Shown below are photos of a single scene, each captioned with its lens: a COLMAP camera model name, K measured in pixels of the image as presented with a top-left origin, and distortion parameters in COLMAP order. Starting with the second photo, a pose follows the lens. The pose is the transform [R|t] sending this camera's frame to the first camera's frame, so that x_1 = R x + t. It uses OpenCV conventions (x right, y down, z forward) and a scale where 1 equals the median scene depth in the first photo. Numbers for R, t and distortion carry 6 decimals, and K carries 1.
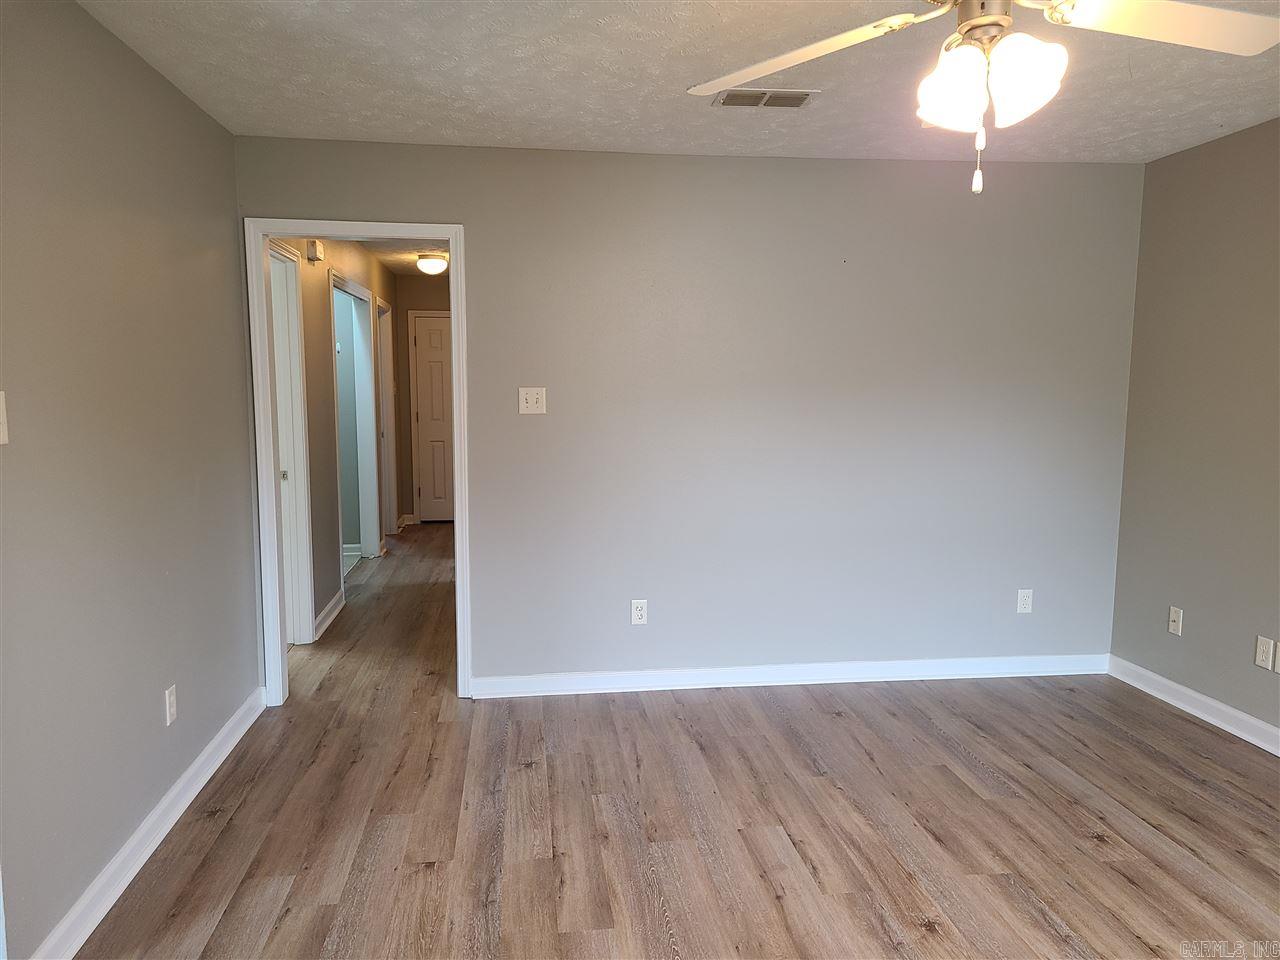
lens RADIAL K [[954.5, 0, 647.9], [0, 954.5, 498.4], [0, 0, 1]] dist [0.064413, -0.040458]
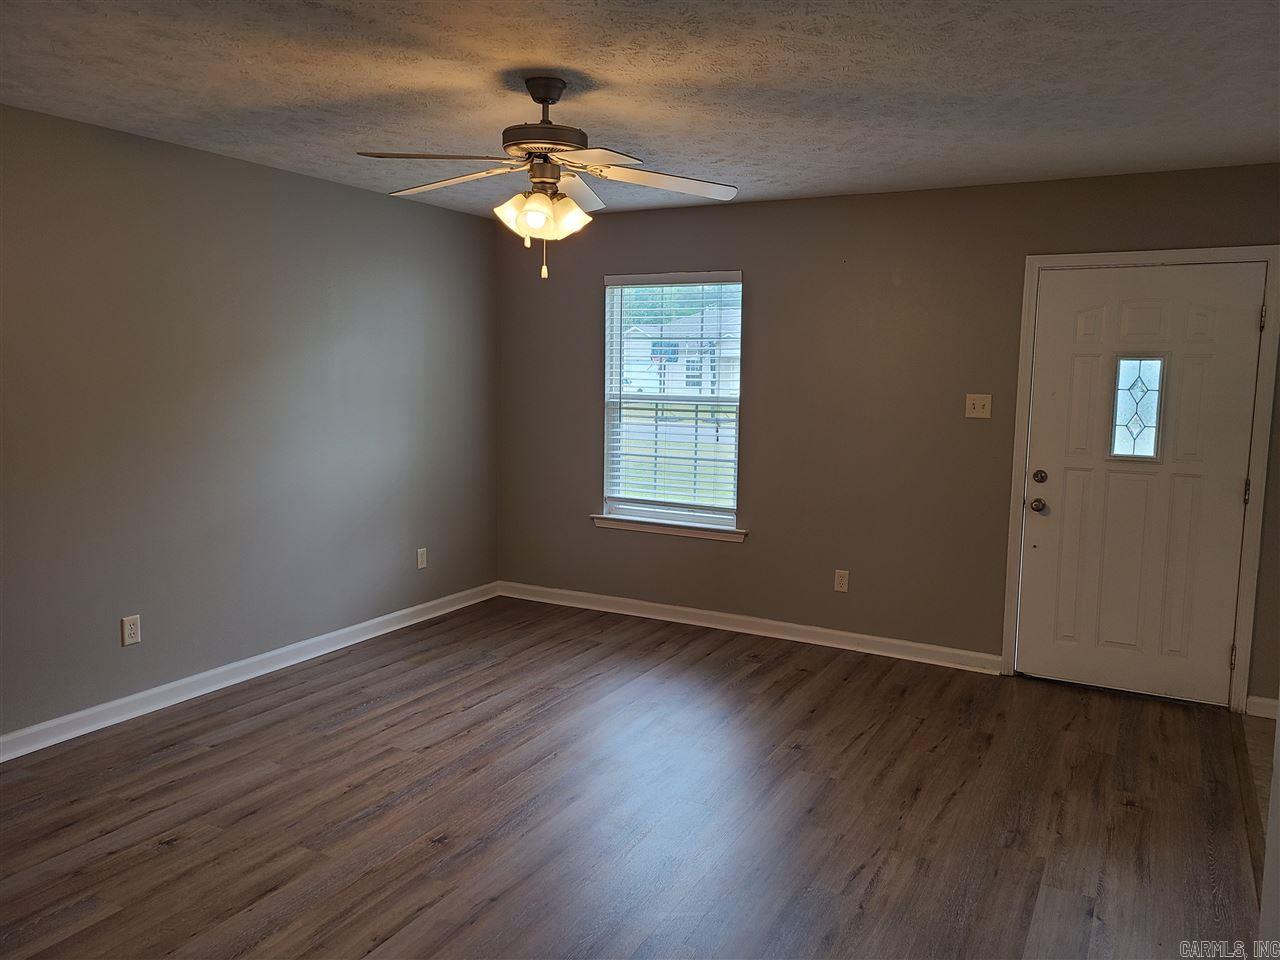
lens RADIAL K [[954.5, 0, 643.1], [0, 954.5, 482.7], [0, 0, 1]] dist [0.064413, -0.040458]
pose [[-0.807889, -0.086822, 0.582904, -0.425793], [0.054723, 0.973764, 0.220883, -0.182227], [-0.586788, 0.210347, -0.781942, 1.242273]]
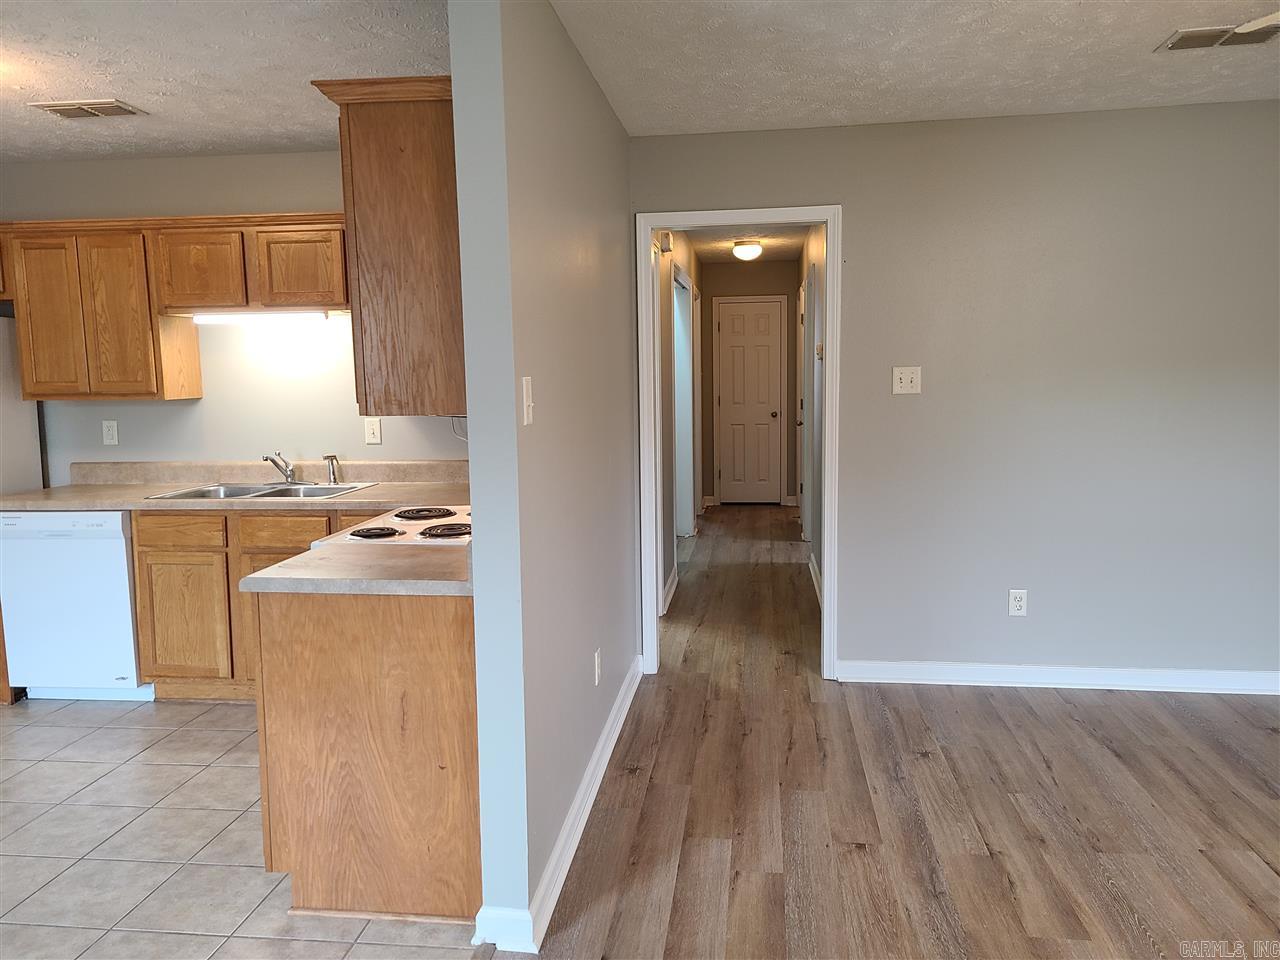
lens RADIAL K [[954.5, 0, 631.3], [0, 954.5, 478.1], [0, 0, 1]] dist [0.064413, -0.040458]
pose [[0.963870, 0.011124, -0.266139, -0.158480], [-0.012363, 0.999919, -0.002979, 0.005144], [0.266084, 0.006161, 0.963930, -0.020082]]
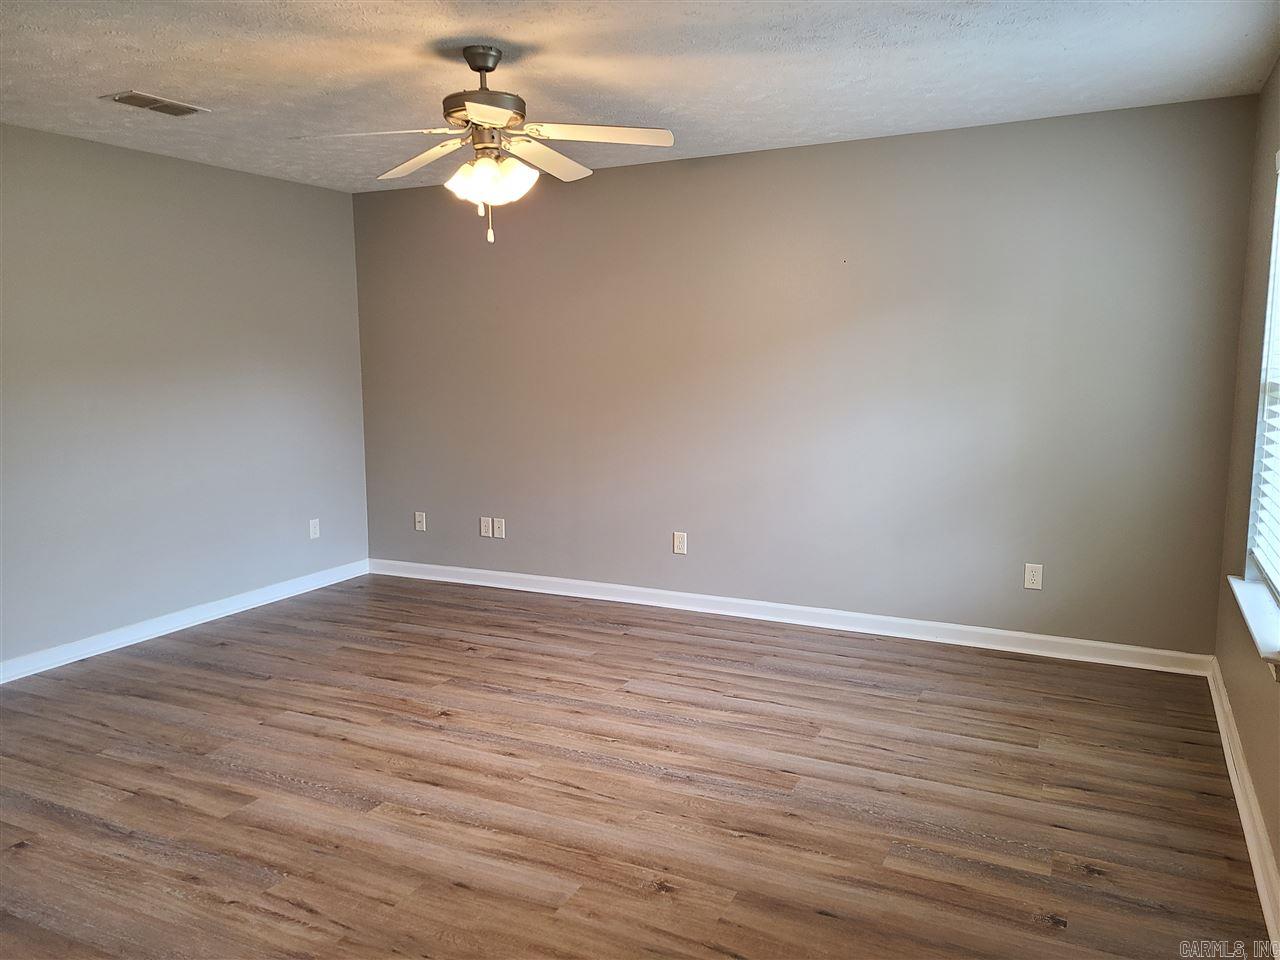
lens RADIAL K [[954.5, 0, 635.2], [0, 954.5, 481.4], [0, 0, 1]] dist [0.064413, -0.040458]
pose [[0.563287, -0.117461, 0.817869, -0.529460], [0.109730, 0.991711, 0.066855, 0.010011], [-0.818943, 0.052086, 0.571507, -0.088366]]
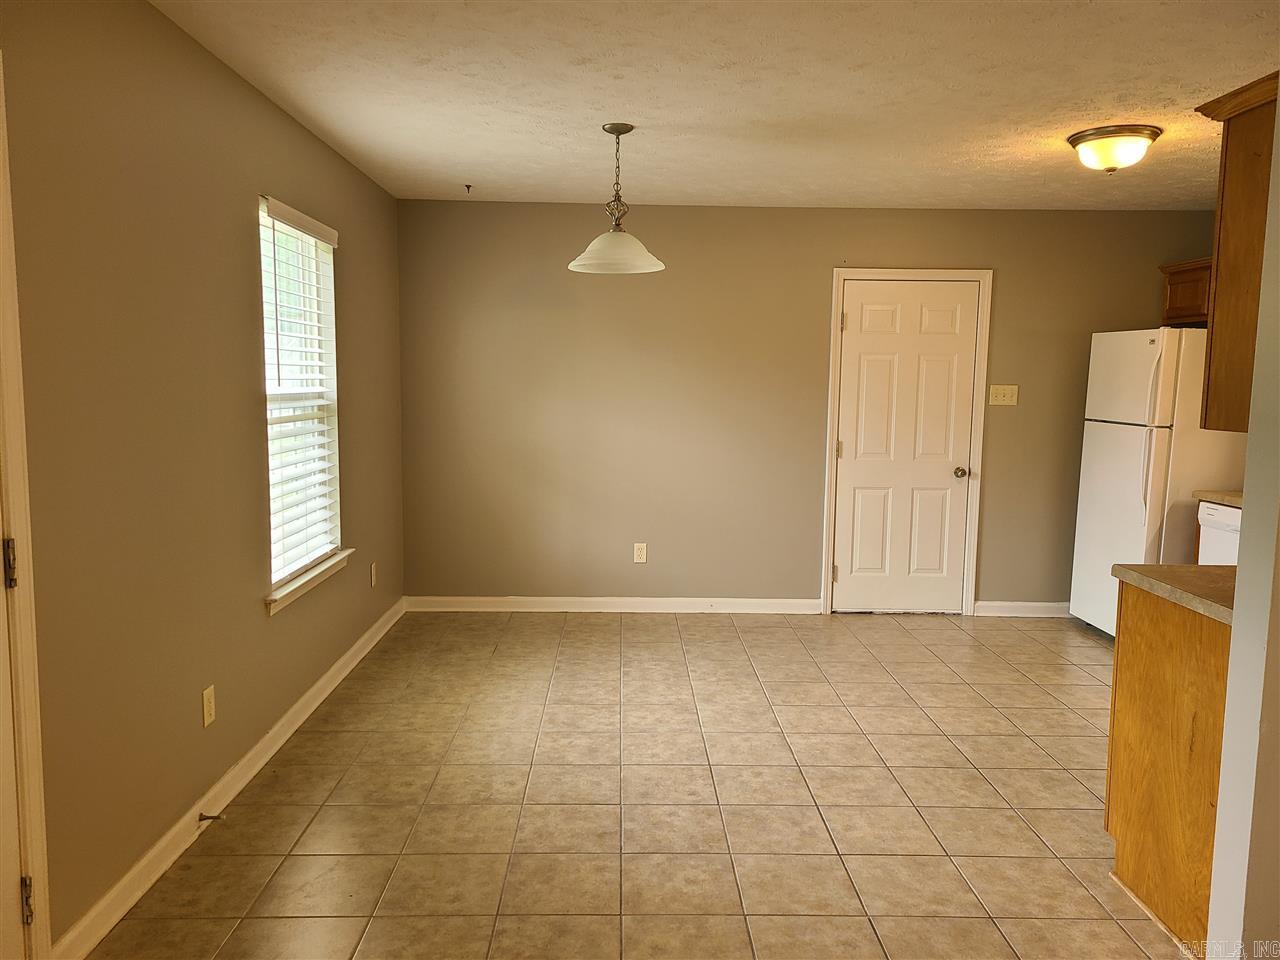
lens RADIAL K [[954.5, 0, 643.2], [0, 954.5, 484.2], [0, 0, 1]] dist [0.064413, -0.040458]
pose [[-0.110910, 0.105830, -0.988180, 0.206863], [-0.135611, 0.983402, 0.120538, -0.029019], [0.984535, 0.147377, -0.094718, 0.265252]]
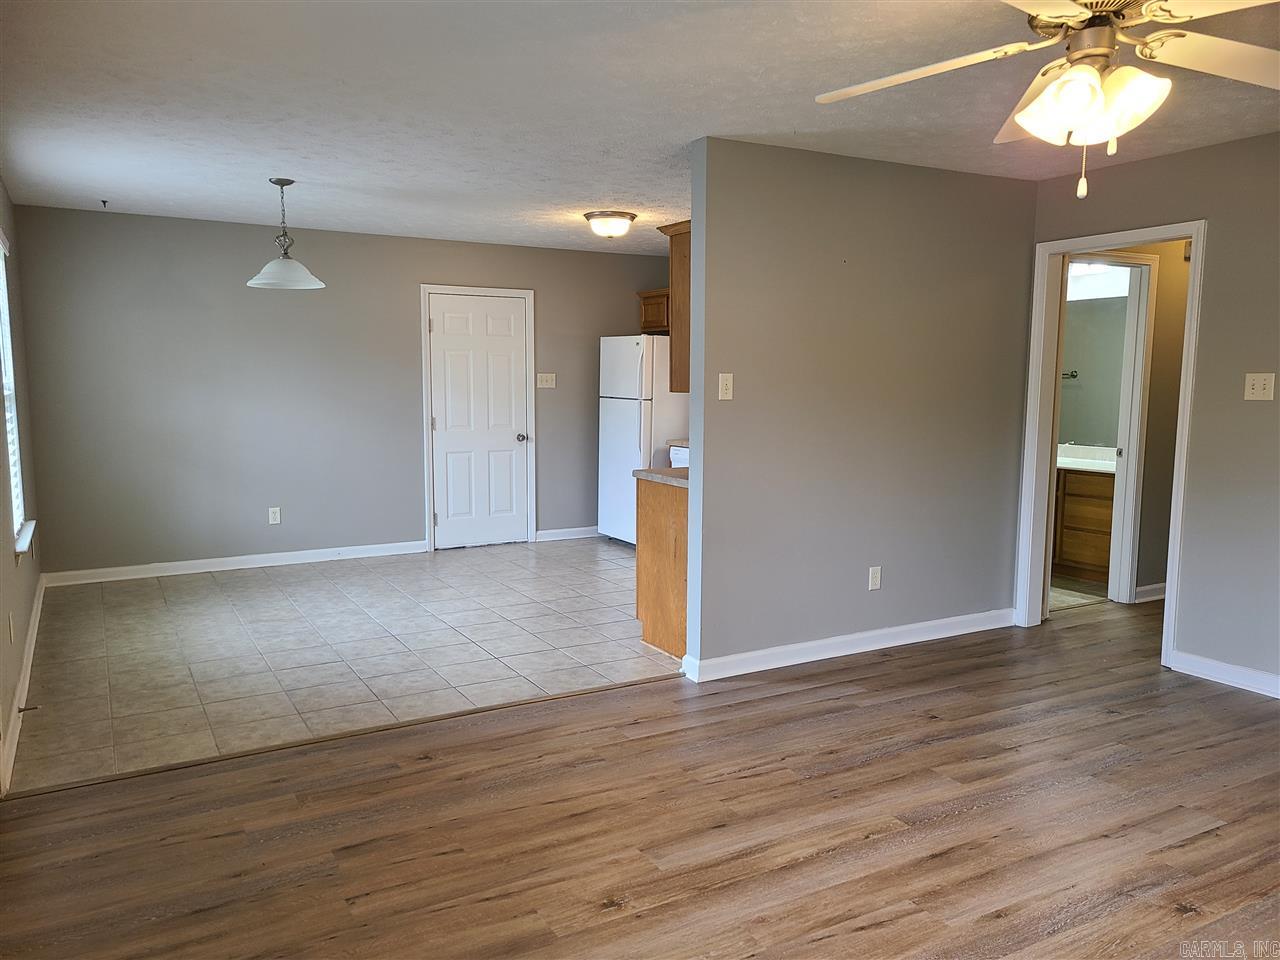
lens RADIAL K [[954.5, 0, 639.9], [0, 954.5, 489.7], [0, 0, 1]] dist [0.064413, -0.040458]
pose [[0.374640, 0.109007, -0.920740, 0.696858], [-0.115536, 0.990813, 0.070293, 0.007172], [0.919944, 0.080044, 0.383792, 0.048189]]
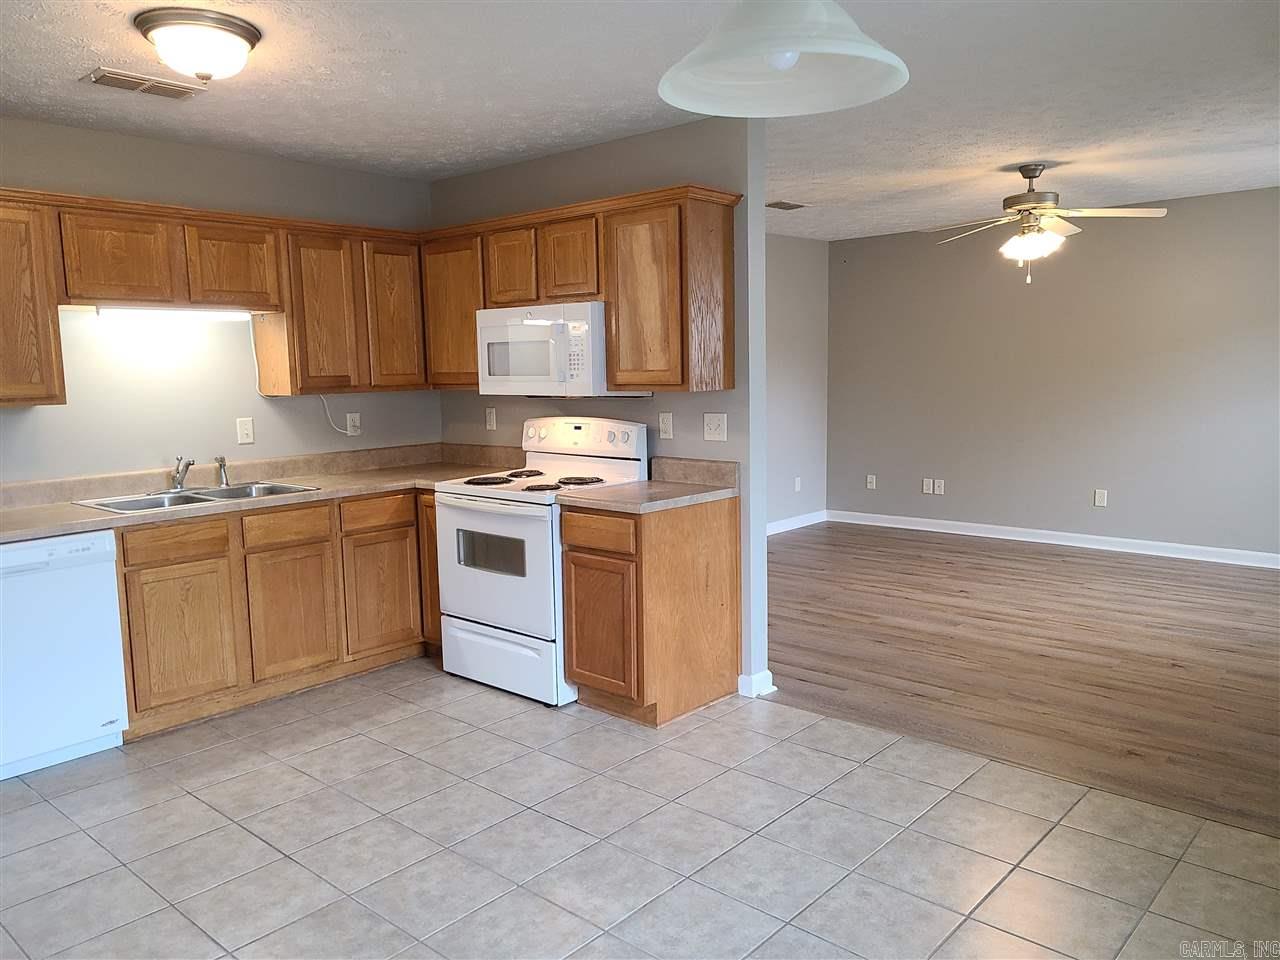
lens RADIAL K [[954.5, 0, 632.0], [0, 954.5, 478.1], [0, 0, 1]] dist [0.064413, -0.040458]
pose [[0.765291, -0.095249, 0.636598, -1.274001], [0.100448, 0.994547, 0.028052, 0.021741], [-0.635799, 0.042477, 0.770685, -0.201812]]
